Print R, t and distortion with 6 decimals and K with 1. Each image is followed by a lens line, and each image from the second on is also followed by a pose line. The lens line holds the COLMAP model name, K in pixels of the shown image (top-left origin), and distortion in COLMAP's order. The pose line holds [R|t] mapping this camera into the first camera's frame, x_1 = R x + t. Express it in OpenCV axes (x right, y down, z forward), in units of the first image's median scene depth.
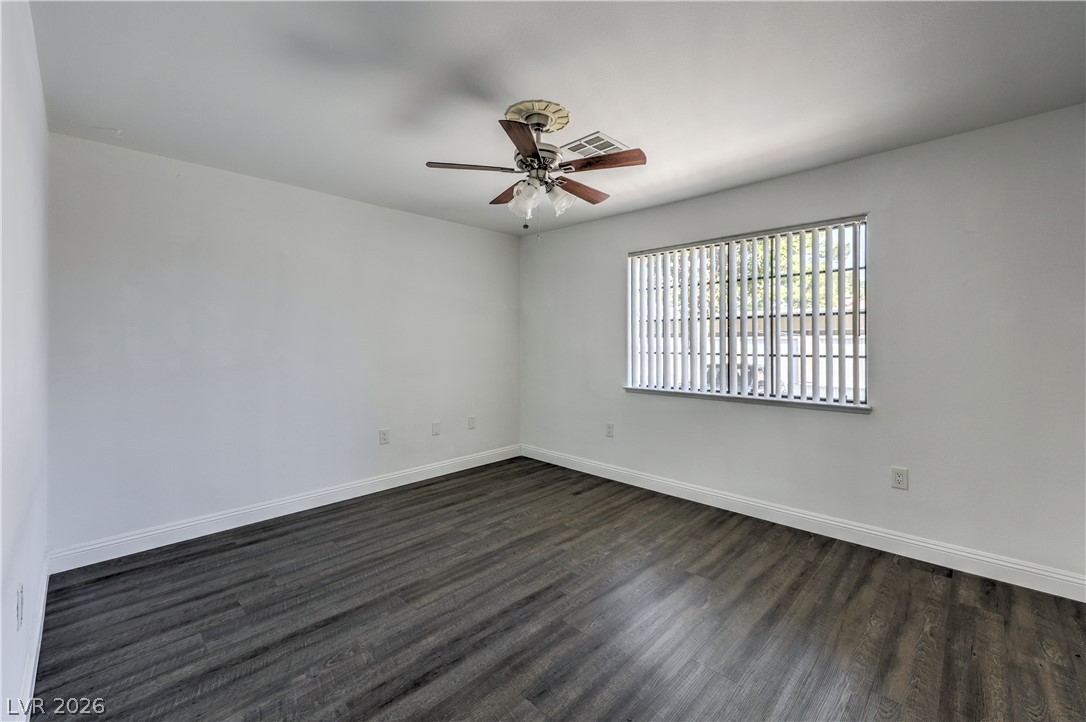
lens RADIAL K [[453.9, 0, 543.9], [0, 453.9, 351.4], [0, 0, 1]] dist [0.004349, 0.000365]
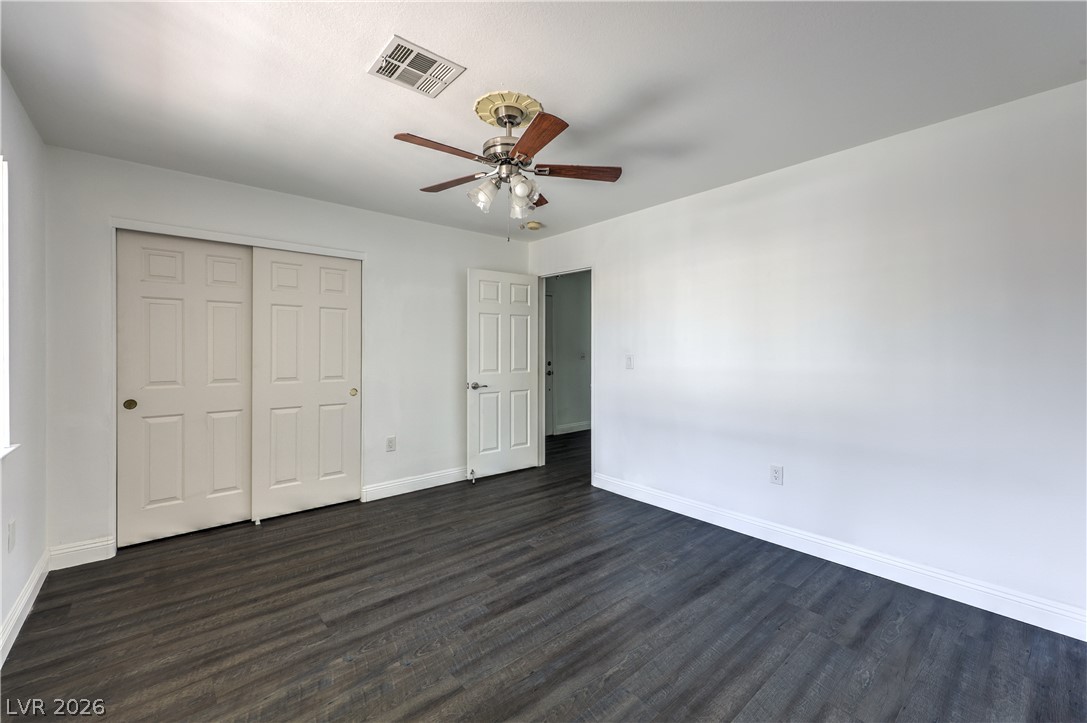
lens RADIAL K [[454.3, 0, 545.6], [0, 454.3, 354.9], [0, 0, 1]] dist [0.004349, 0.000365]
pose [[-0.996413, 0.004560, 0.084497, -0.170606], [0.007100, 0.999531, 0.029788, -0.036775], [-0.084322, 0.030281, -0.995978, 1.964436]]
